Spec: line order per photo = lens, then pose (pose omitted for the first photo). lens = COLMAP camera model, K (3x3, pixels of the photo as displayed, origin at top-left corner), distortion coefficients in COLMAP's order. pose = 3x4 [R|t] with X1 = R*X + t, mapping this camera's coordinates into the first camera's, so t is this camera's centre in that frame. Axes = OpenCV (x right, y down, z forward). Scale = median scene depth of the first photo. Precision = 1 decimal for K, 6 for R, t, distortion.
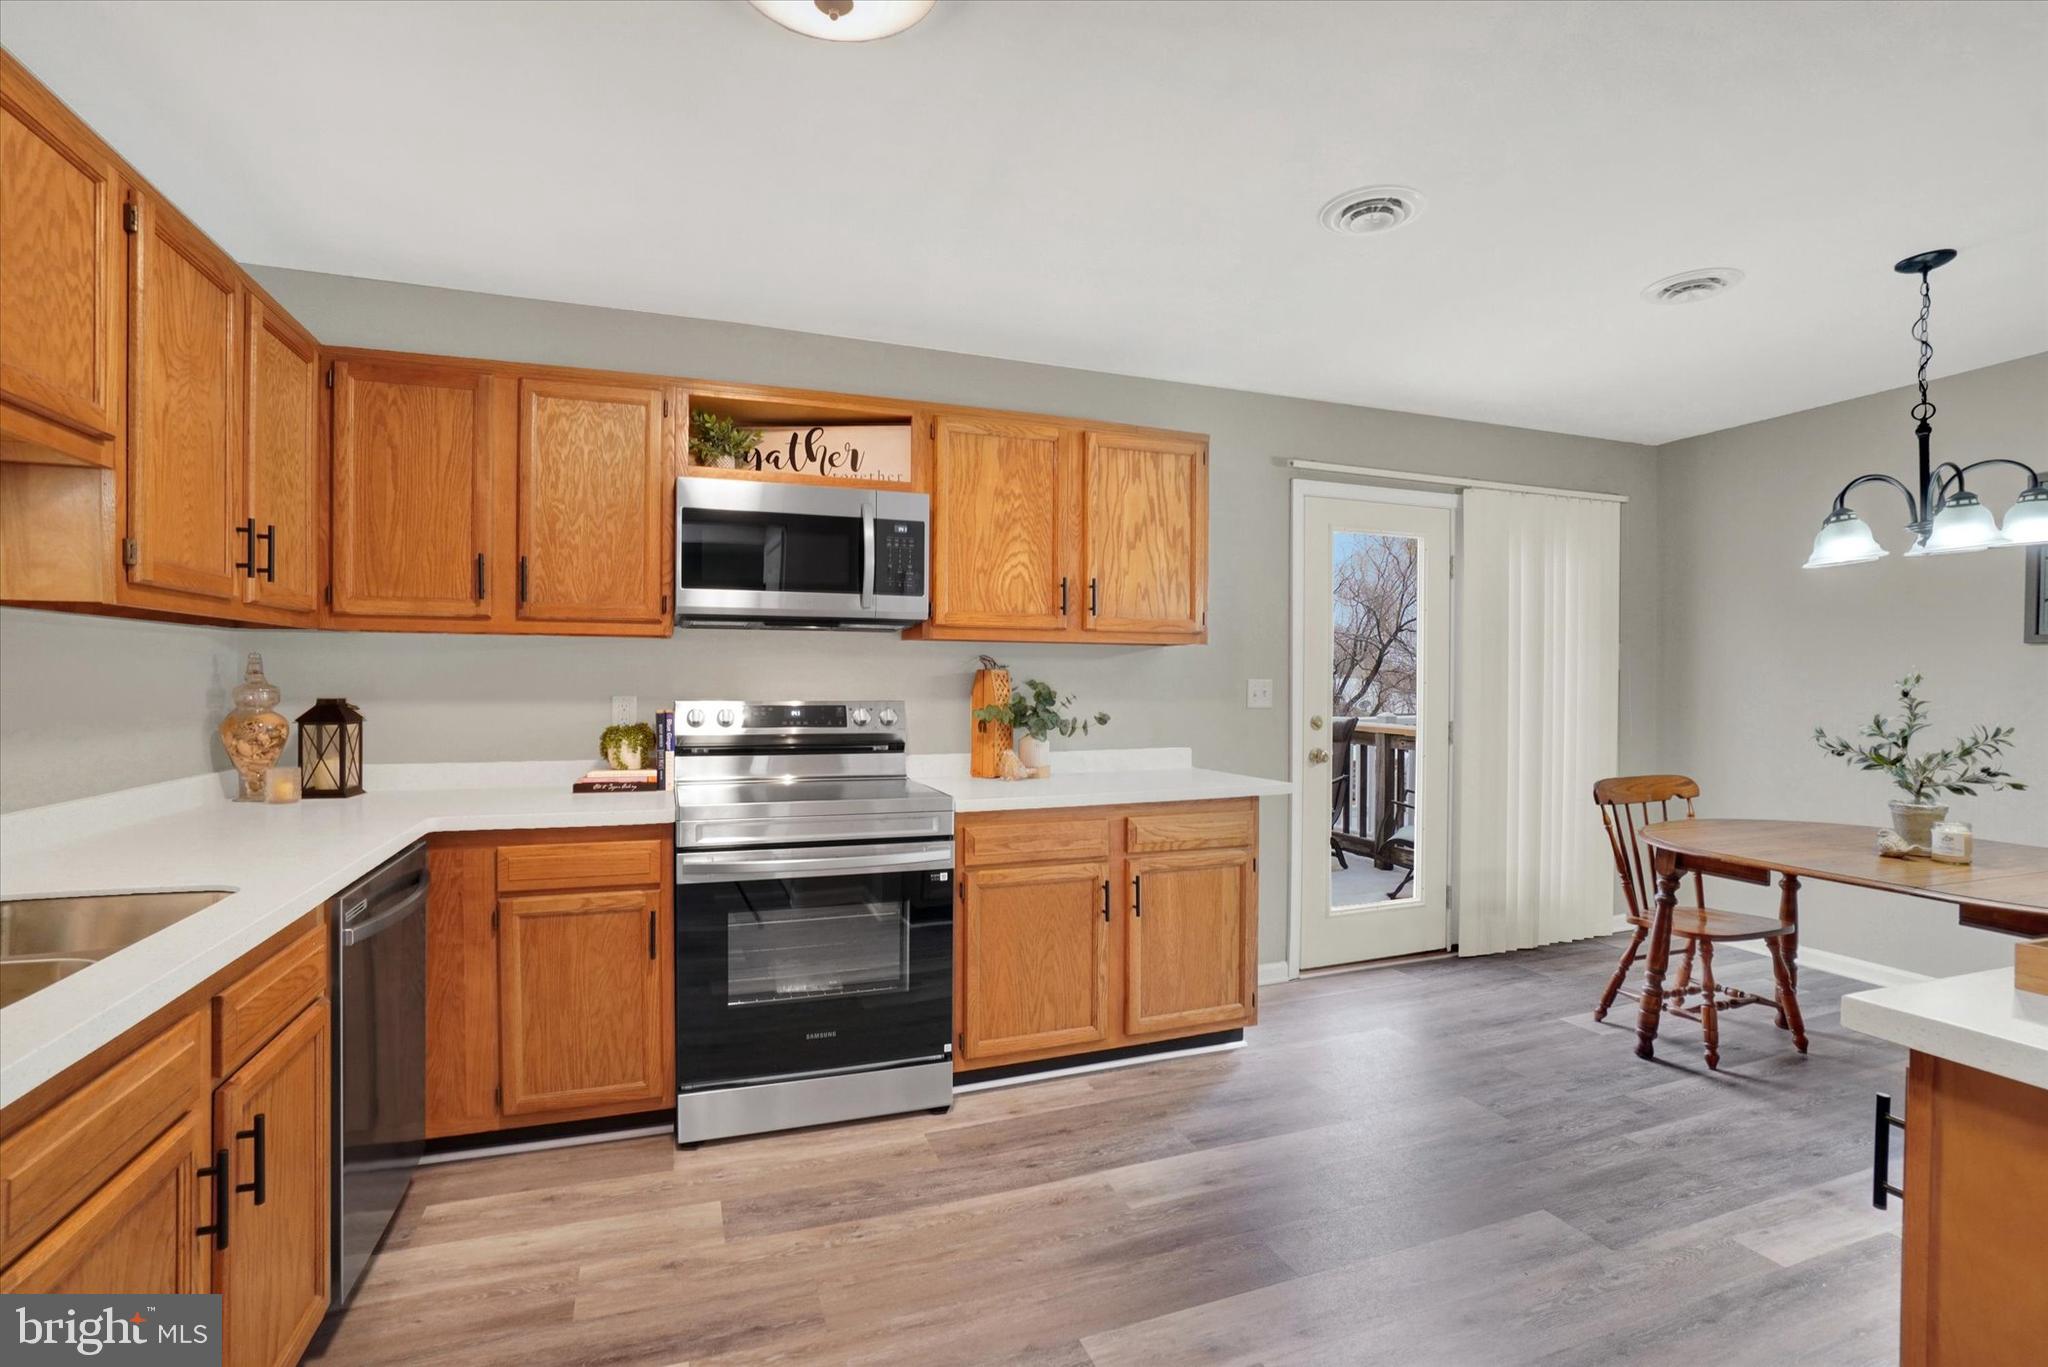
lens RADIAL K [[944.1, 0, 985.1], [0, 944.1, 689.5], [0, 0, 1]] dist [-0.025928, 0.004203]
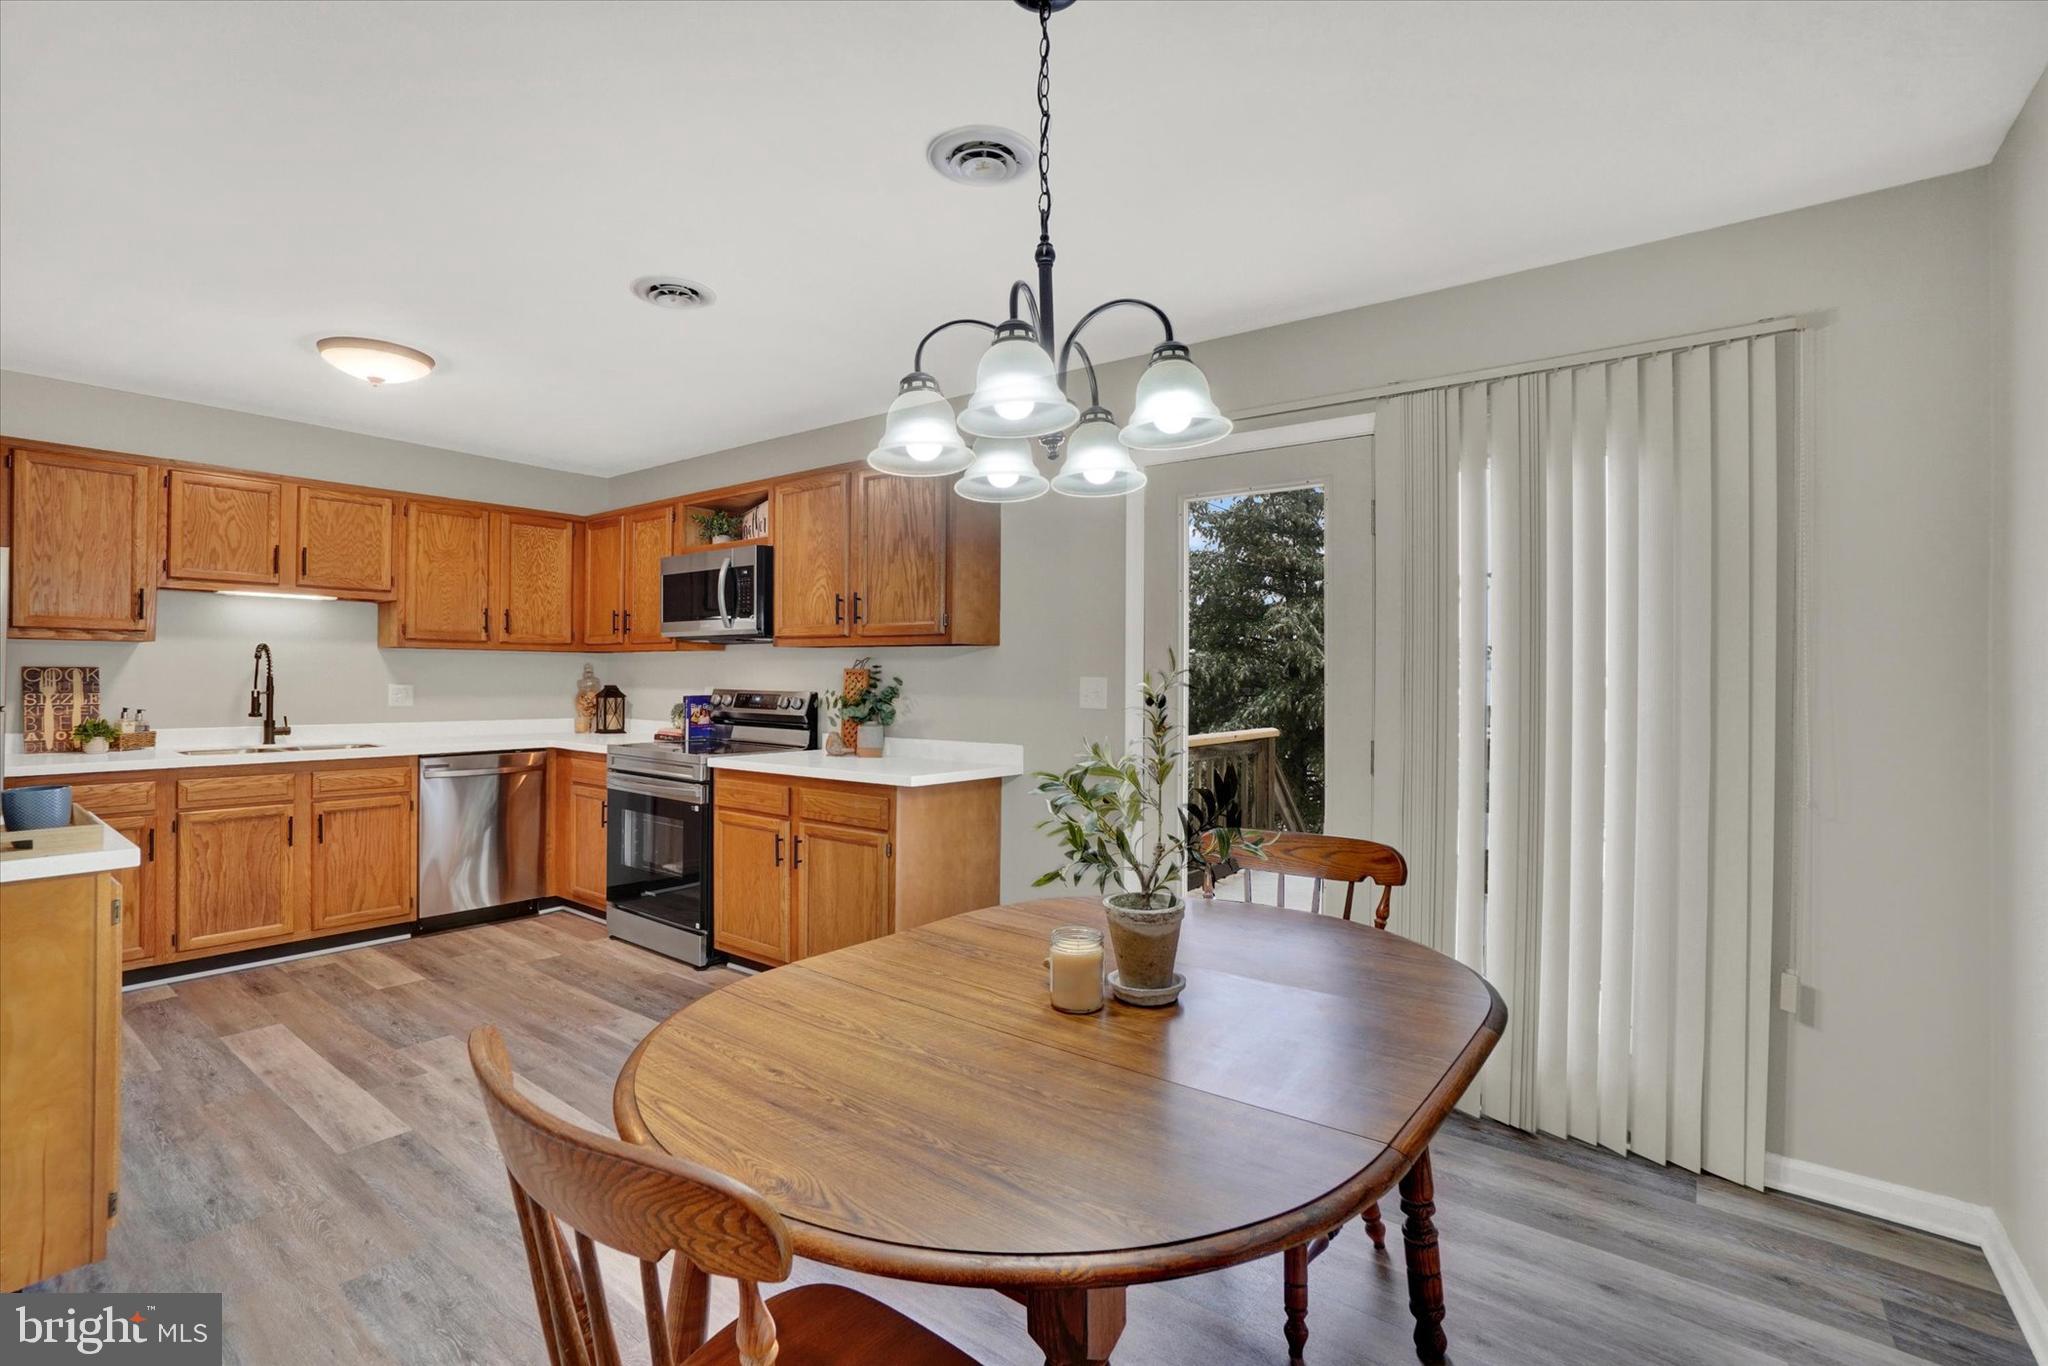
lens RADIAL K [[953.0, 0, 958.2], [0, 953.0, 677.5], [0, 0, 1]] dist [-0.000129, 0.007002]
pose [[0.497517, 0.000827, -0.867454, 1.461473], [-0.017397, 0.999808, -0.009025, -0.001188], [0.867280, 0.019582, 0.497435, 0.607072]]
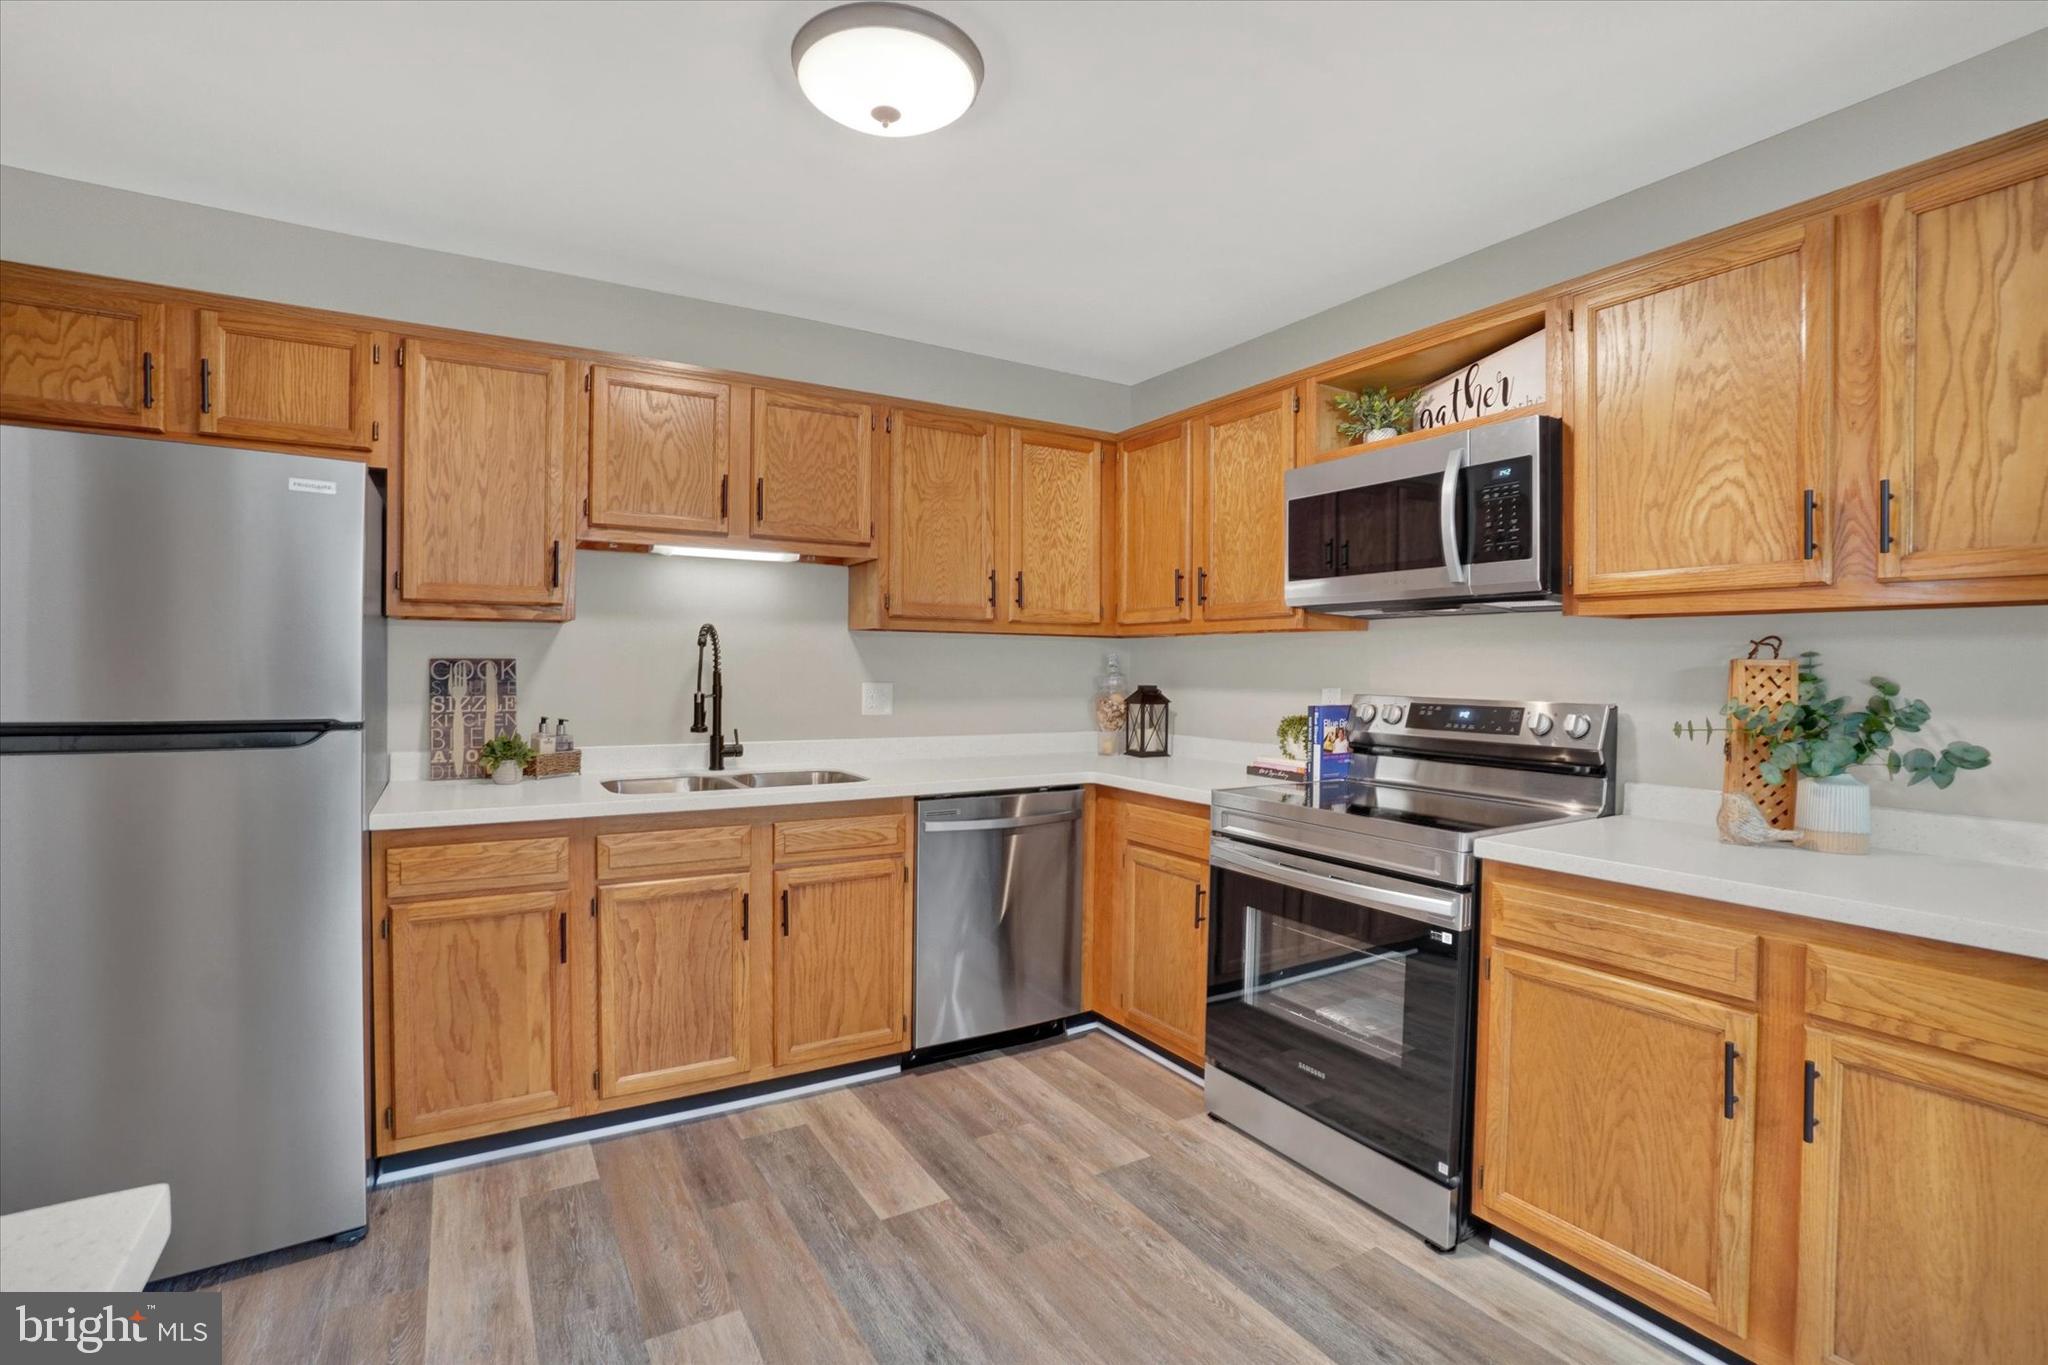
lens RADIAL K [[944.1, 0, 1020.6], [0, 944.1, 682.5], [0, 0, 1]] dist [-0.025928, 0.004203]
pose [[0.208702, 0.012741, -0.977896, 0.608508], [-0.020875, 0.999745, 0.008571, -0.002288], [0.977757, 0.018625, 0.208915, 0.515624]]
